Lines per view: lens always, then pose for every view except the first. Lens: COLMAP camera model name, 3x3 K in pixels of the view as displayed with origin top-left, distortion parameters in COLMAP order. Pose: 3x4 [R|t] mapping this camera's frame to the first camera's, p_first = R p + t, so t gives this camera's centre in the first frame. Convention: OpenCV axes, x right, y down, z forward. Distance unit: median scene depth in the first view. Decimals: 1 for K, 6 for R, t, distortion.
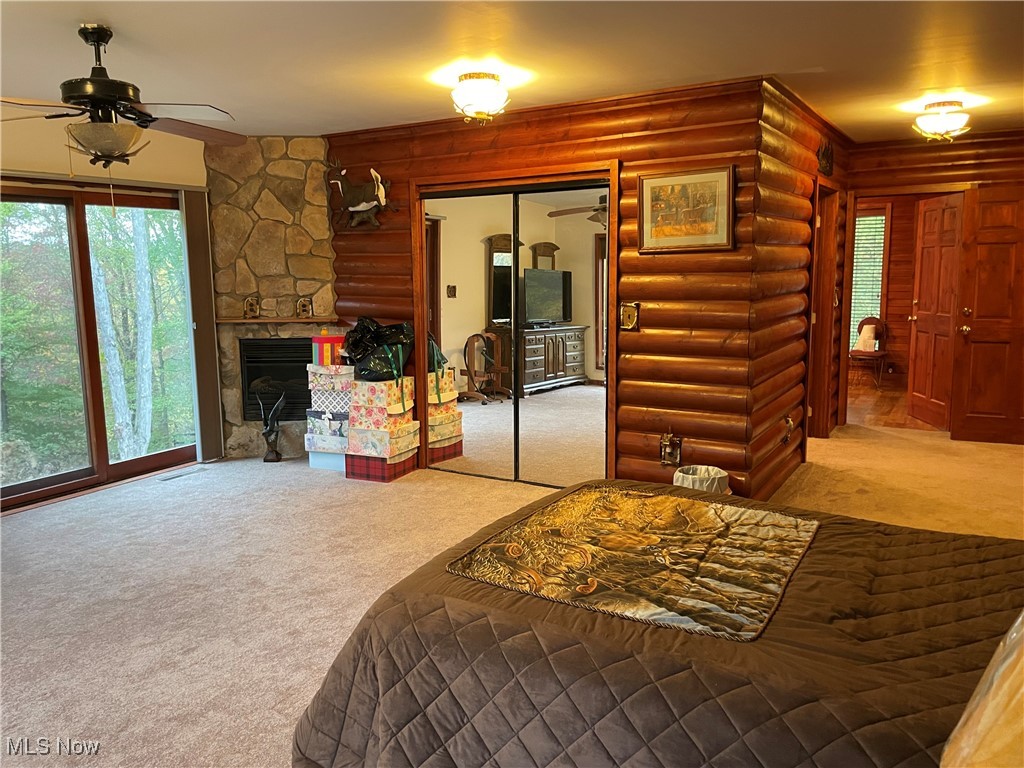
lens RADIAL K [[760.4, 0, 509.0], [0, 760.4, 367.7], [0, 0, 1]] dist [0.087562, -0.122362]
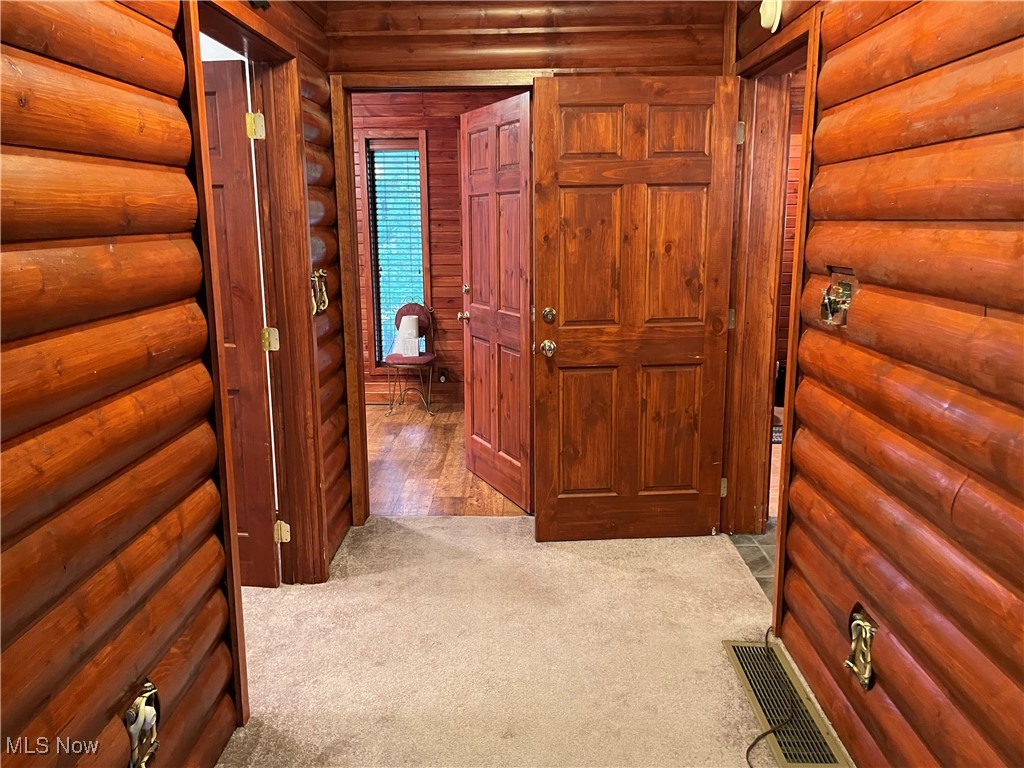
lens RADIAL K [[760.4, 0, 509.0], [0, 760.4, 367.7], [0, 0, 1]] dist [0.087562, -0.122362]
pose [[0.862070, -0.088485, 0.499005, 0.295031], [0.061416, 0.995623, 0.070446, -0.073446], [-0.503054, -0.030082, 0.863731, 0.544786]]
